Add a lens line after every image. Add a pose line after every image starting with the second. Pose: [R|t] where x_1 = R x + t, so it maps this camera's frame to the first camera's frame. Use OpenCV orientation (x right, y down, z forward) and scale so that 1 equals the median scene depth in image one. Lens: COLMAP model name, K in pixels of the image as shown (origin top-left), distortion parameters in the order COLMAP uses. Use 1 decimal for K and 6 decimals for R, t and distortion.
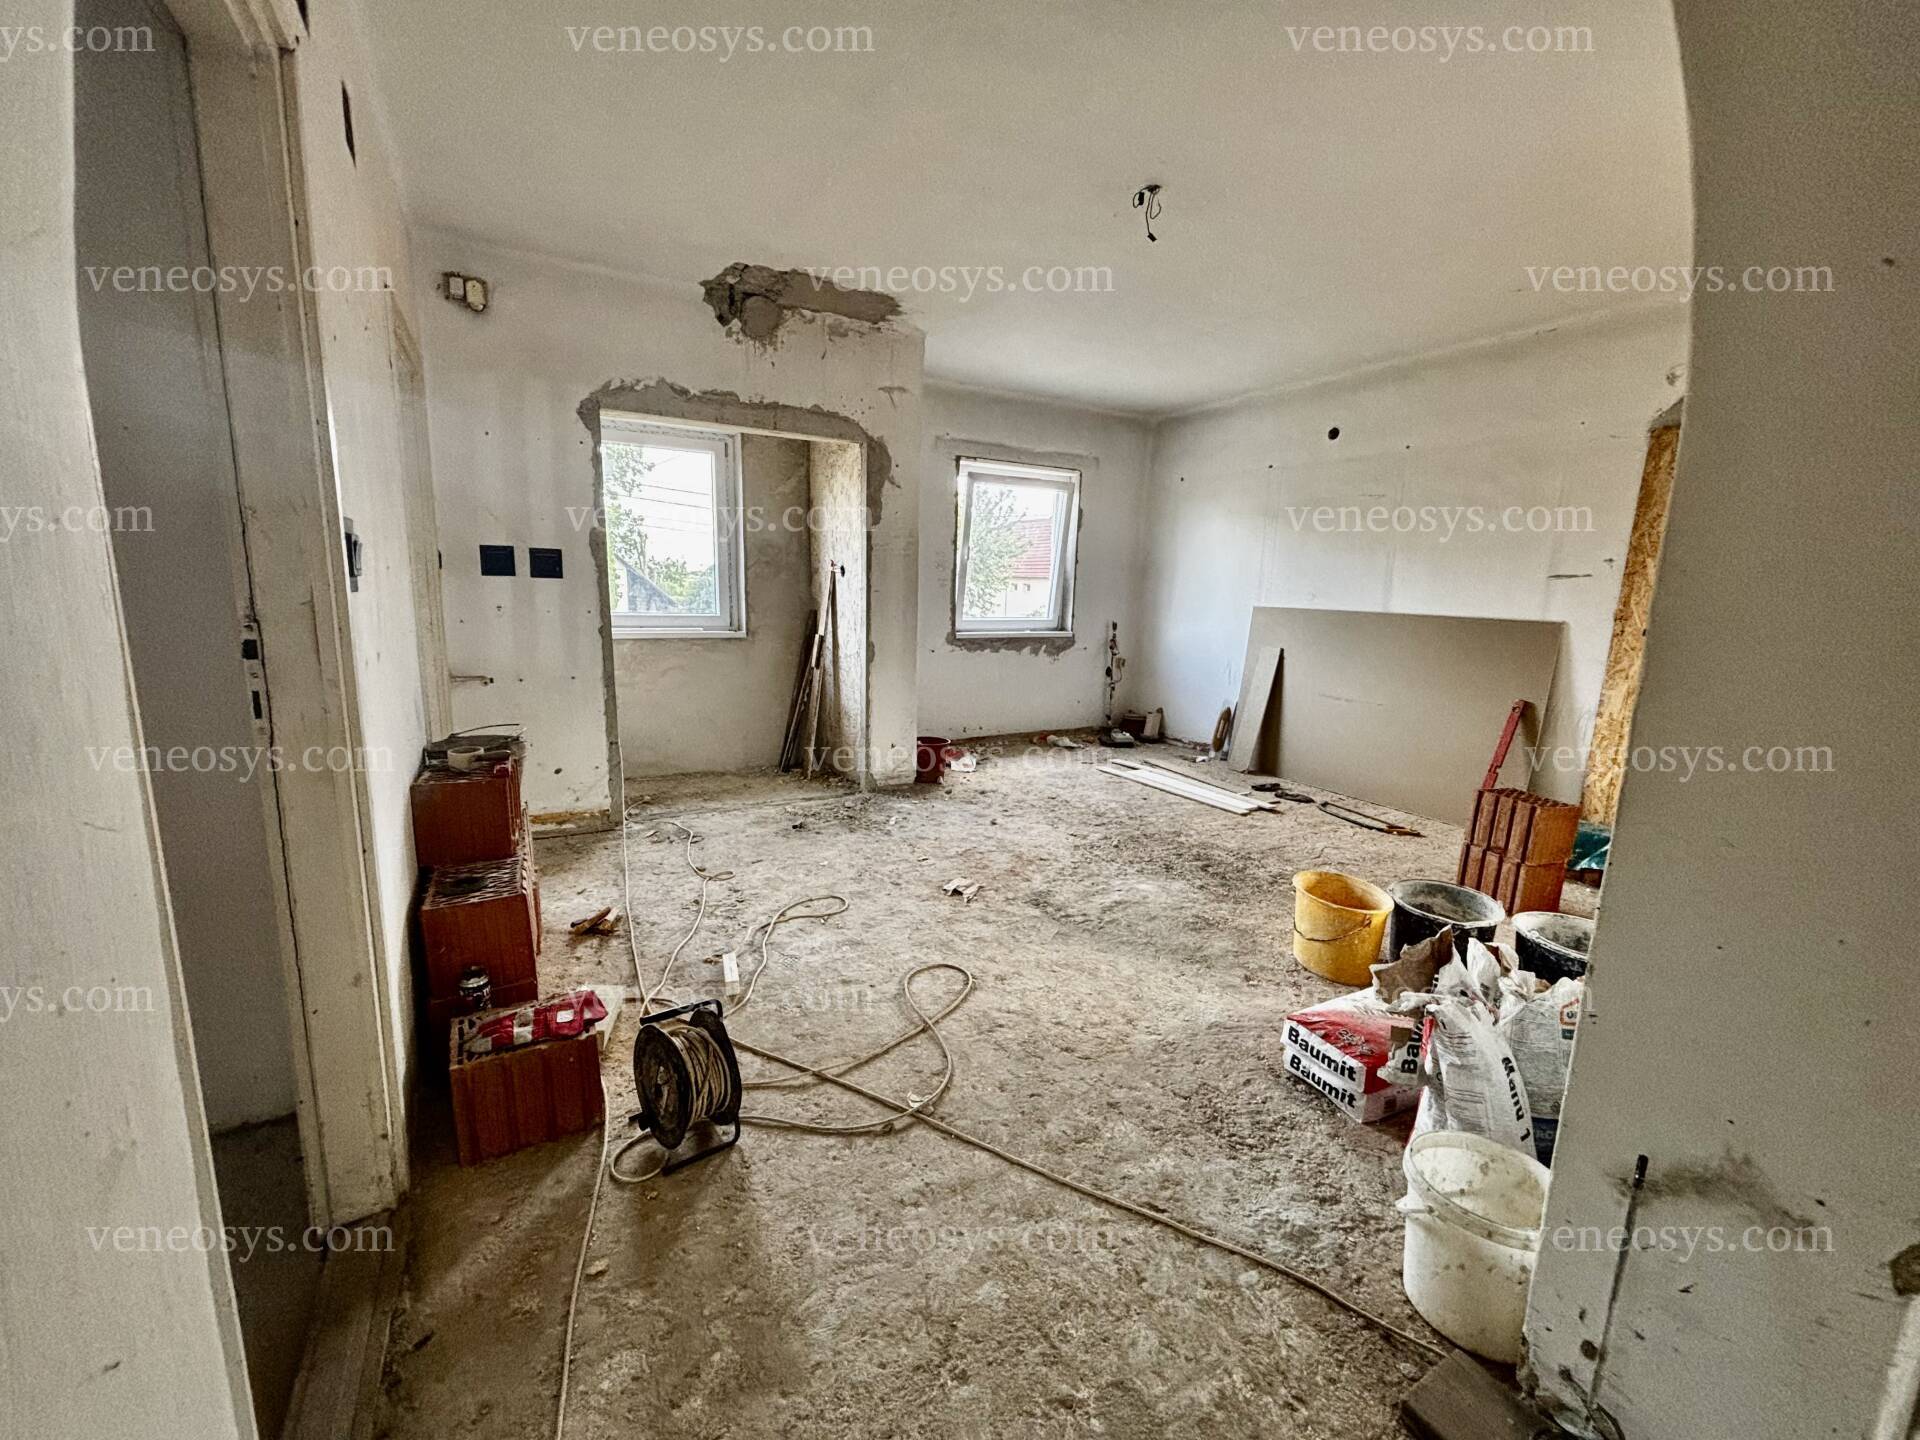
lens RADIAL K [[774.2, 0, 960.0], [0, 774.2, 720.0], [0, 0, 1]] dist [-0.001740, -0.000300]
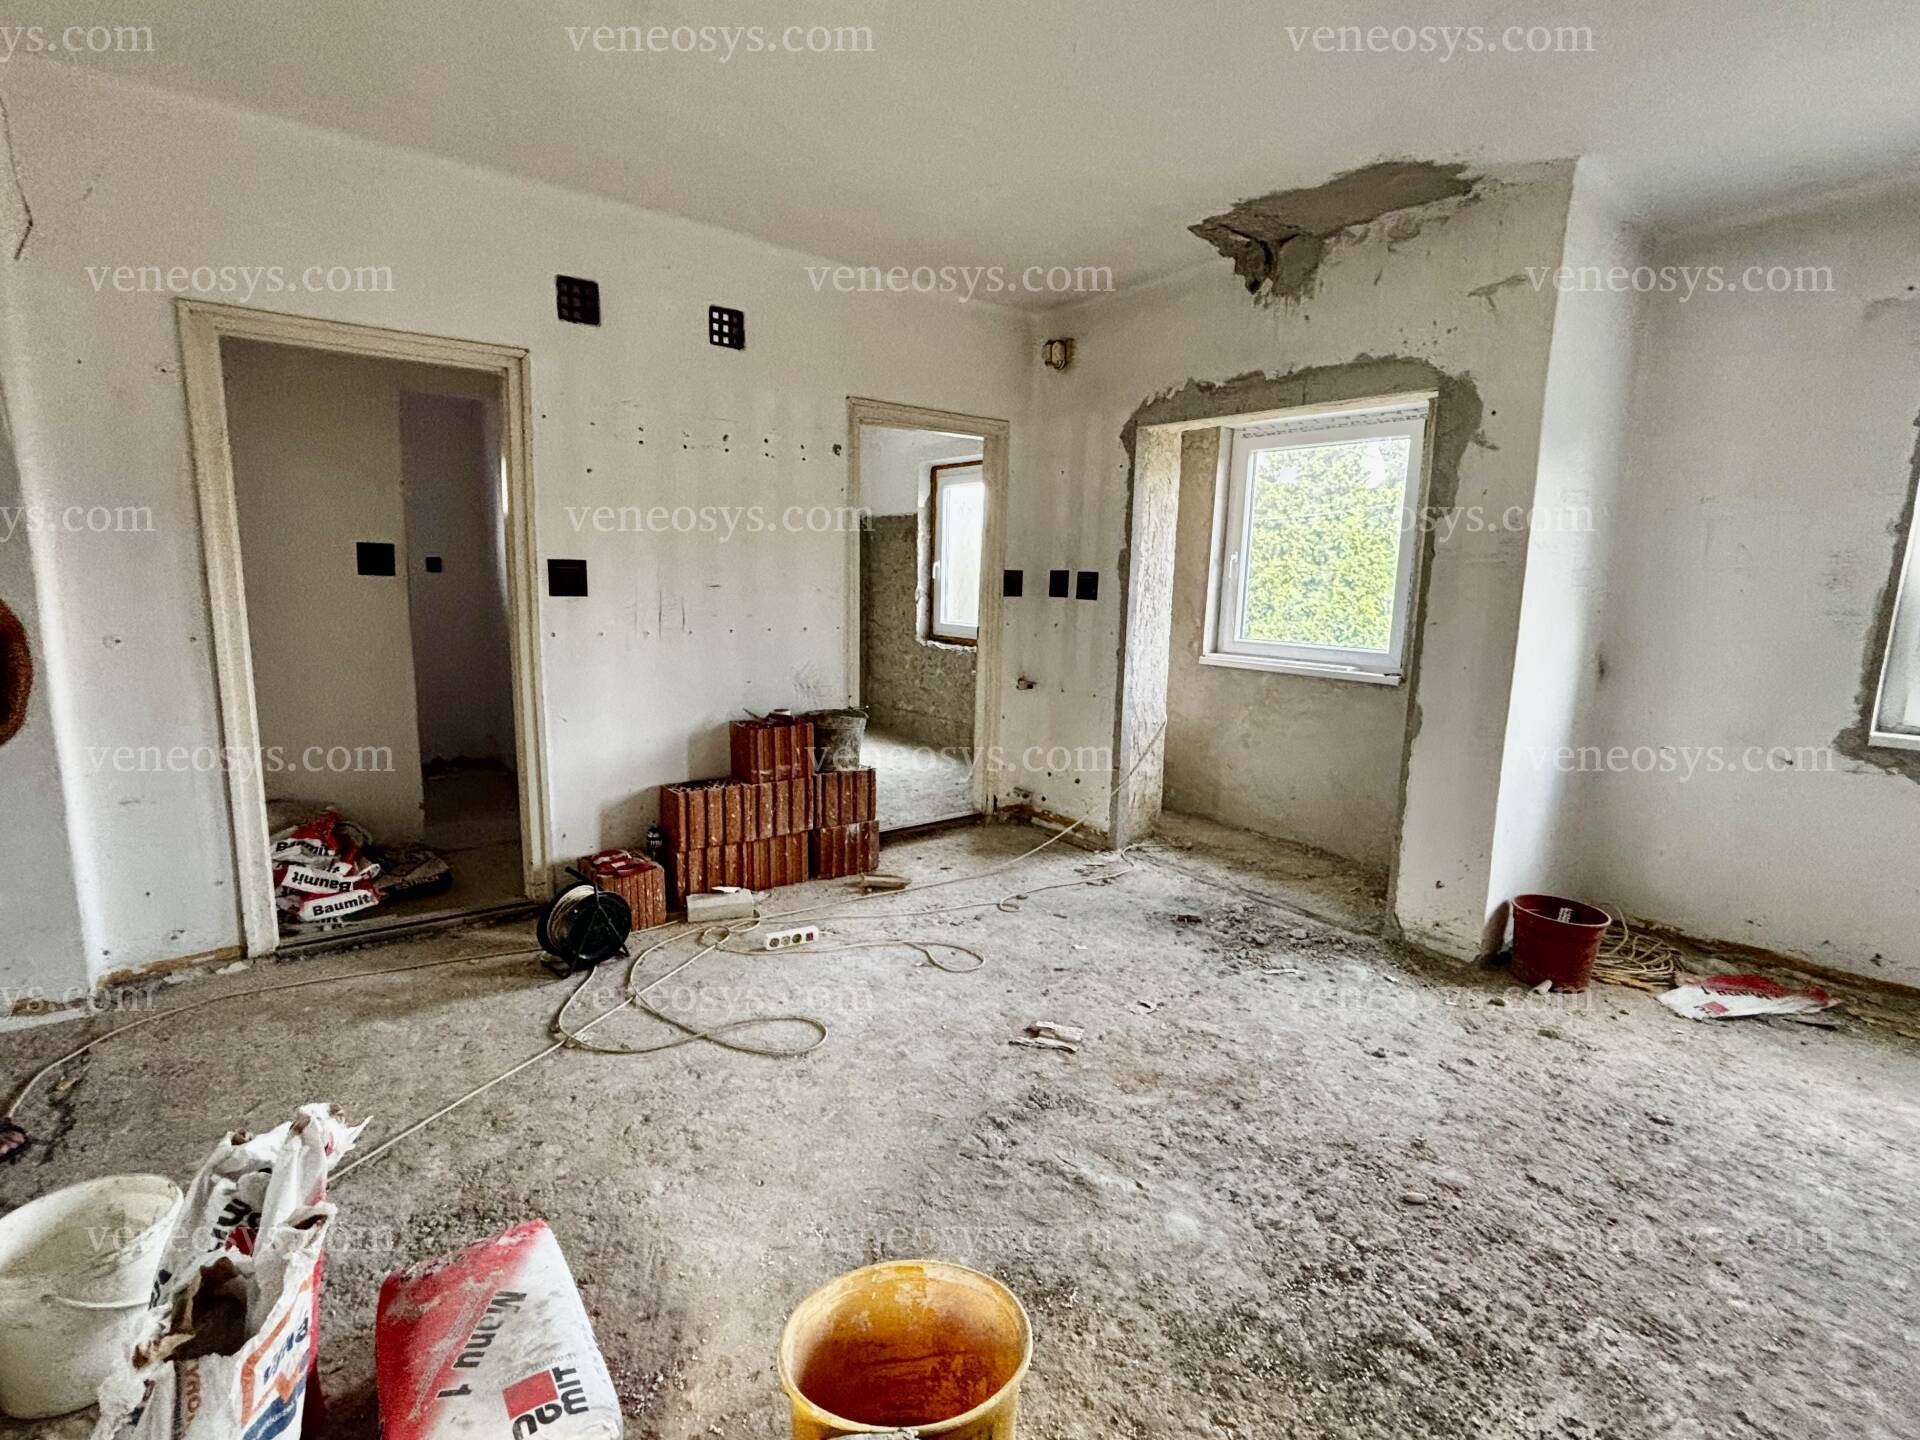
lens RADIAL K [[909.8, 0, 960.0], [0, 909.8, 720.0], [0, 0, 1]] dist [-0.005119, -0.000583]
pose [[0.145889, 0.139264, -0.979450, 0.648381], [-0.197247, 0.974259, 0.109146, -0.115822], [0.969438, 0.177270, 0.169603, 0.619149]]
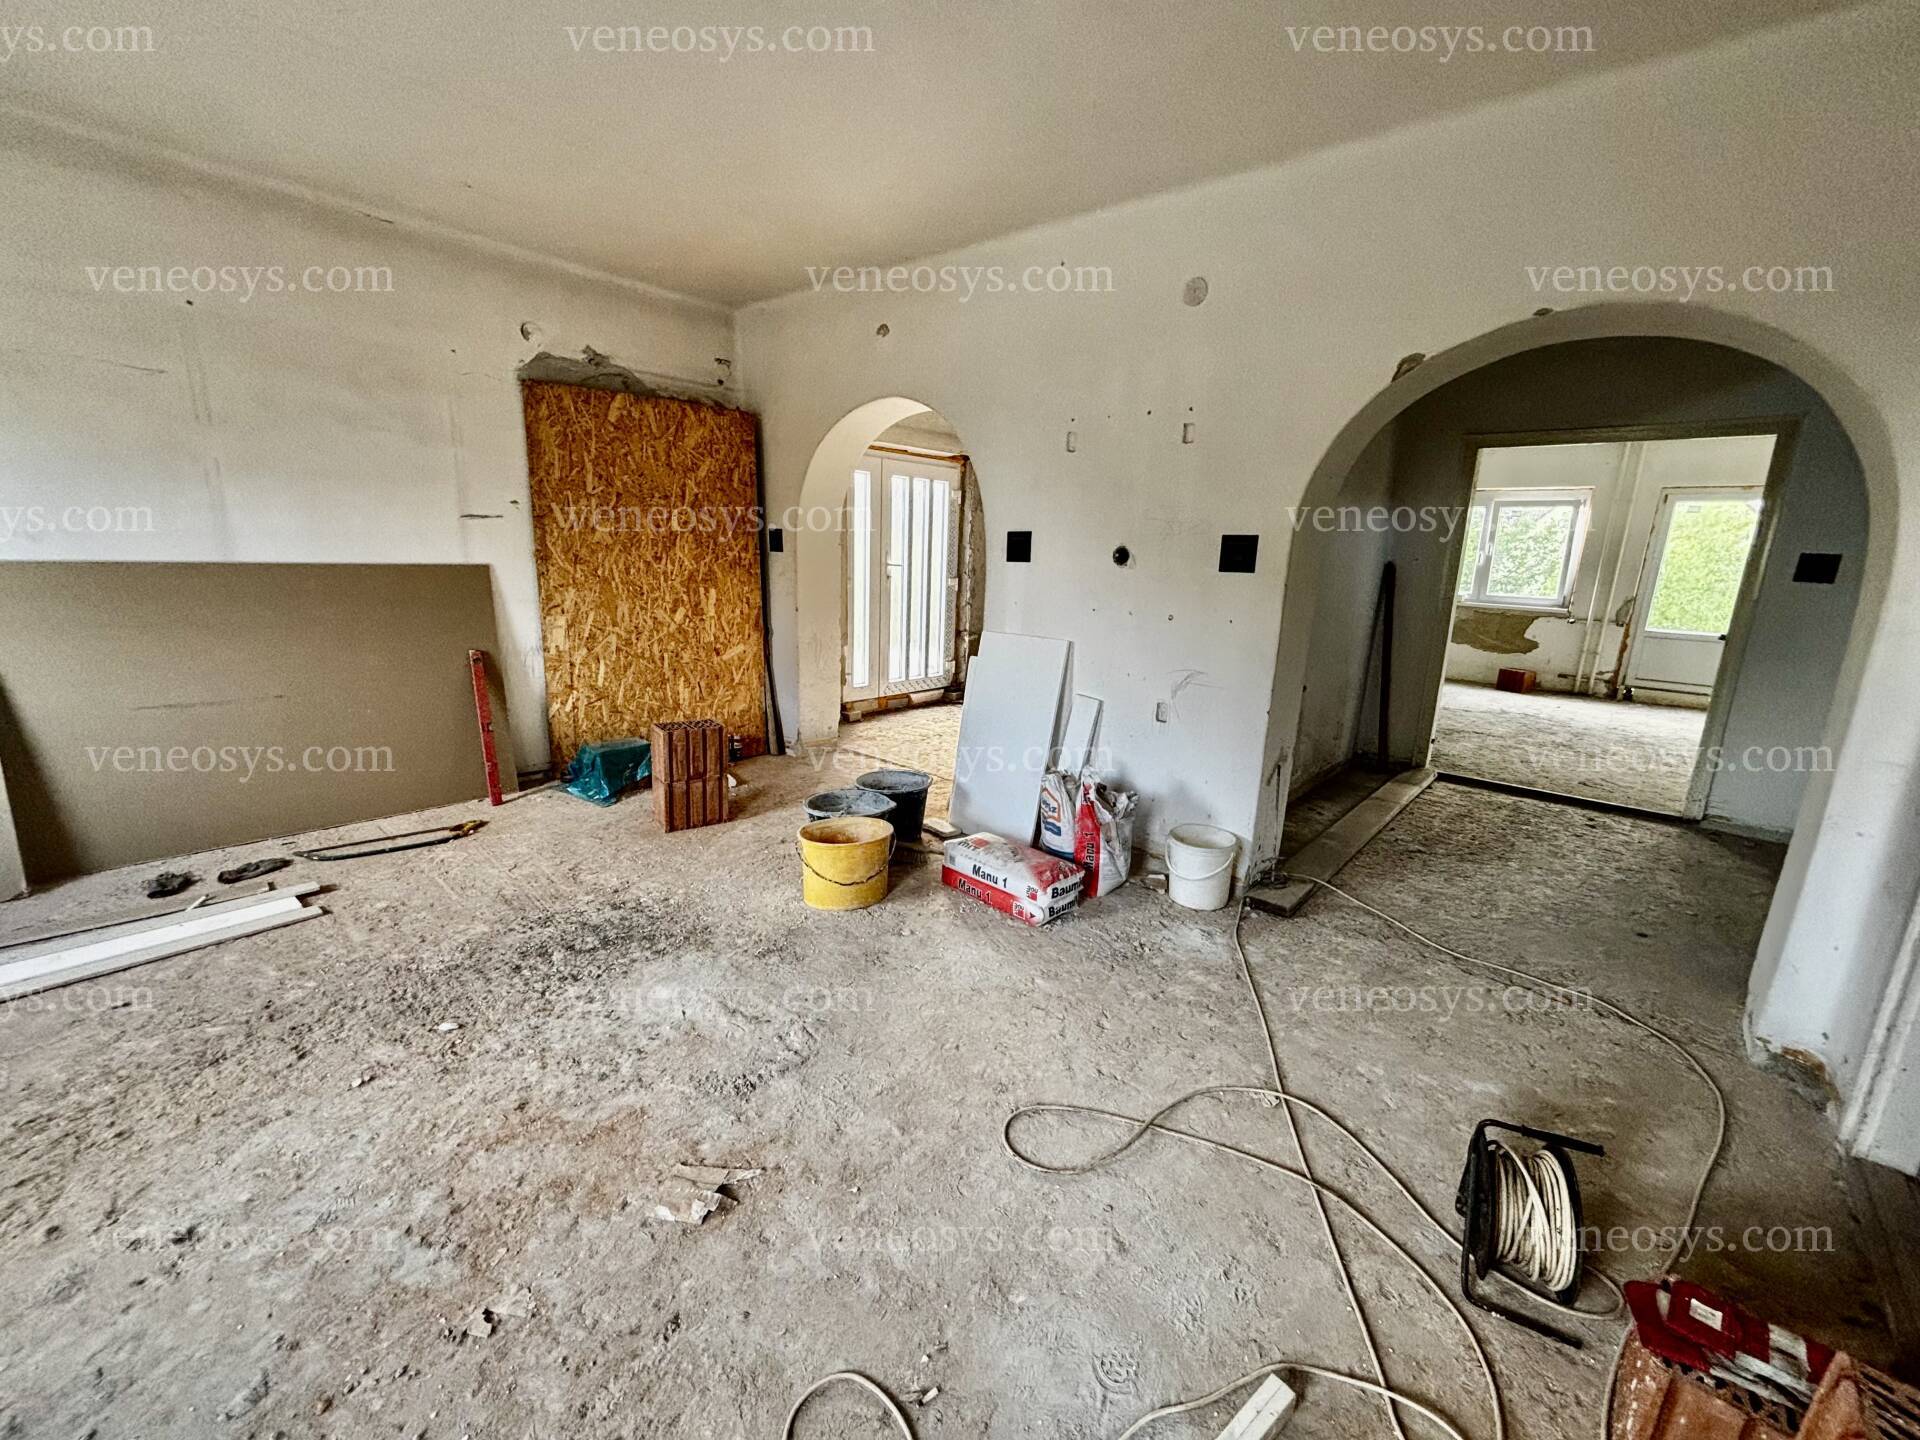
lens RADIAL K [[774.2, 0, 960.0], [0, 774.2, 720.0], [0, 0, 1]] dist [-0.001740, -0.000300]
pose [[-0.320204, -0.248153, 0.914270, -0.366866], [0.122177, 0.946206, 0.299612, -0.167264], [-0.939437, 0.207640, -0.272661, 0.780331]]
